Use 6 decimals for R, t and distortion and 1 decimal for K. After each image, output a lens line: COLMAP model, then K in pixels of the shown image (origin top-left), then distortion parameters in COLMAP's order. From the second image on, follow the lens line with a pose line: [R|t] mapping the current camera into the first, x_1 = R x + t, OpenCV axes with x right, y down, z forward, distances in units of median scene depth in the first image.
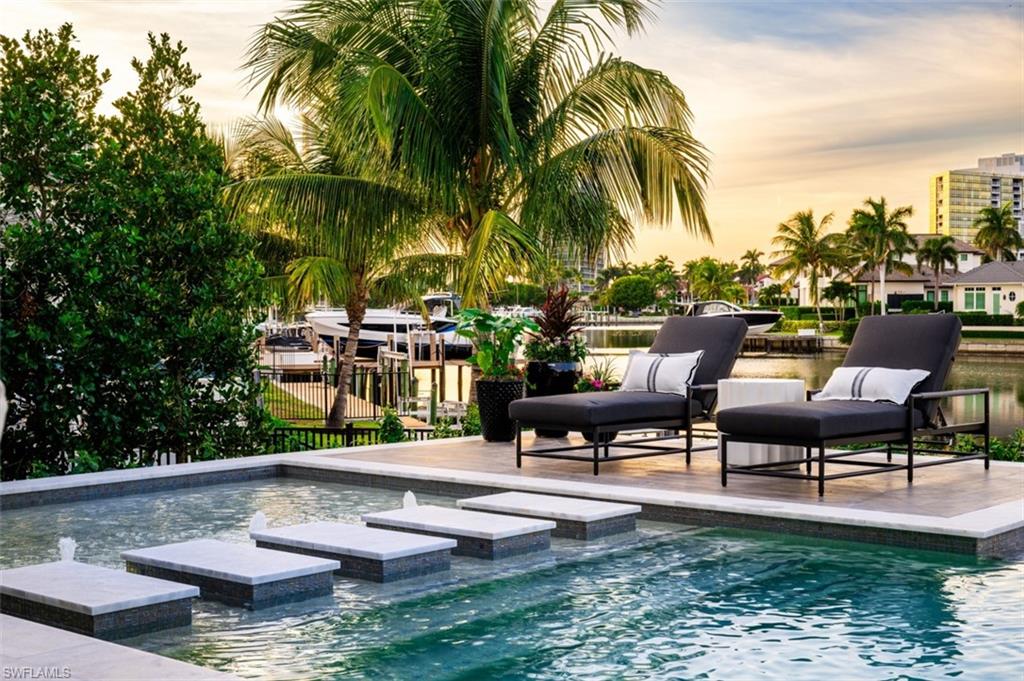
lens RADIAL K [[1439.5, 0, 511.9], [0, 1439.5, 338.9], [0, 0, 1]] dist [0.000942, 0.000000]
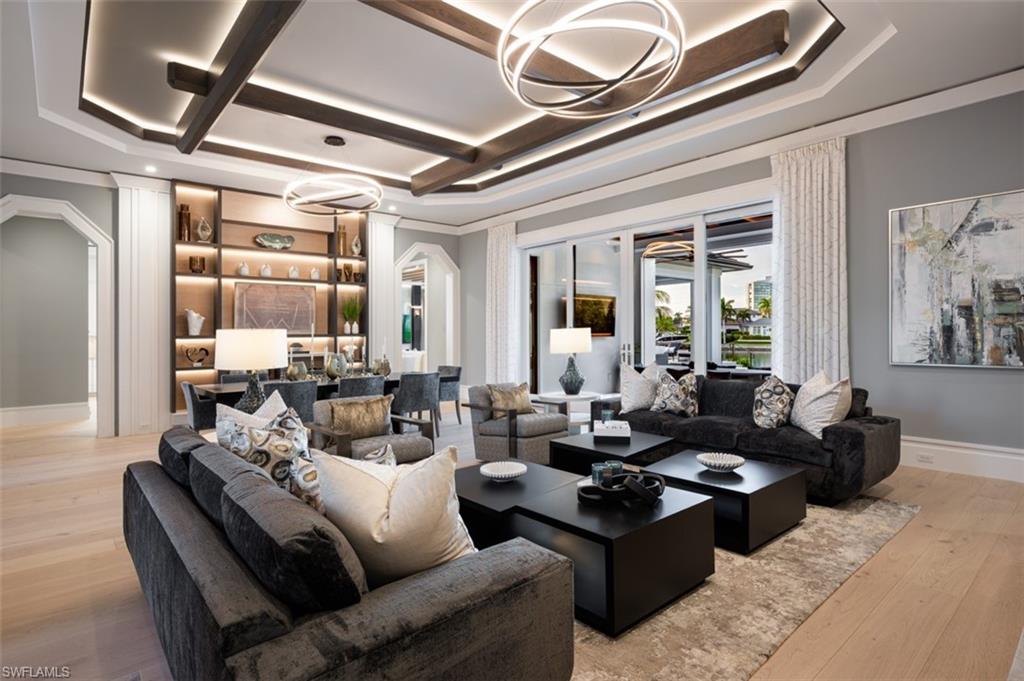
lens RADIAL K [[528.6, 0, 513.0], [0, 528.6, 339.2], [0, 0, 1]] dist [-0.000729, -0.000016]
pose [[0.990613, -0.004559, -0.136618, -0.023622], [0.003118, 0.999937, -0.010759, -0.000320], [0.136658, 0.010232, 0.990565, -0.133353]]
